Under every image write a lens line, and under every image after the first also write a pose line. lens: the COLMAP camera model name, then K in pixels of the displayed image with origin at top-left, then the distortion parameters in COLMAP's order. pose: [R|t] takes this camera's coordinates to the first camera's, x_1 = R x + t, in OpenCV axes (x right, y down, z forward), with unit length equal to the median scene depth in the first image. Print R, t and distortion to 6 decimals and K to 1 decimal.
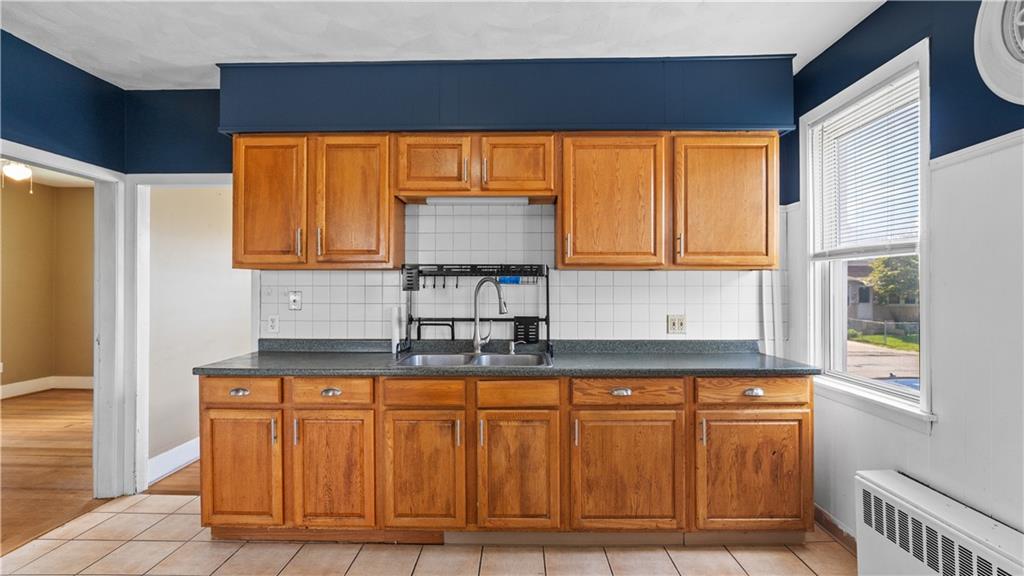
lens RADIAL K [[499.7, 0, 512.0], [0, 499.7, 288.0], [0, 0, 1]] dist [-0.005727, -0.000025]
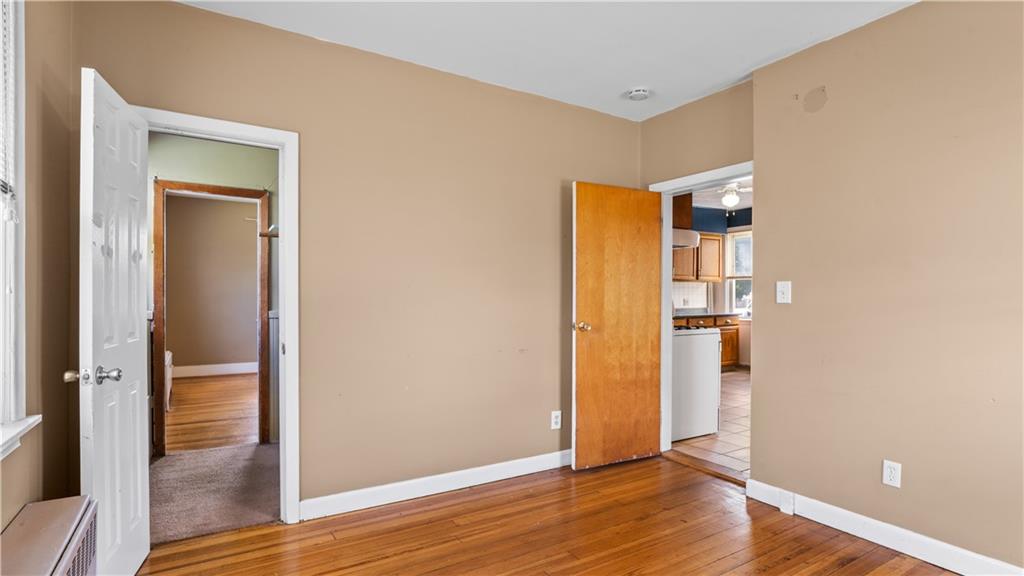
lens RADIAL K [[507.1, 0, 513.8], [0, 507.1, 298.1], [0, 0, 1]] dist [0.027144, 0.000274]
pose [[0.836703, -0.001987, 0.547653, -2.124305], [-0.002101, 0.999974, 0.006837, 0.038422], [-0.547653, -0.006871, 0.836678, -0.835727]]
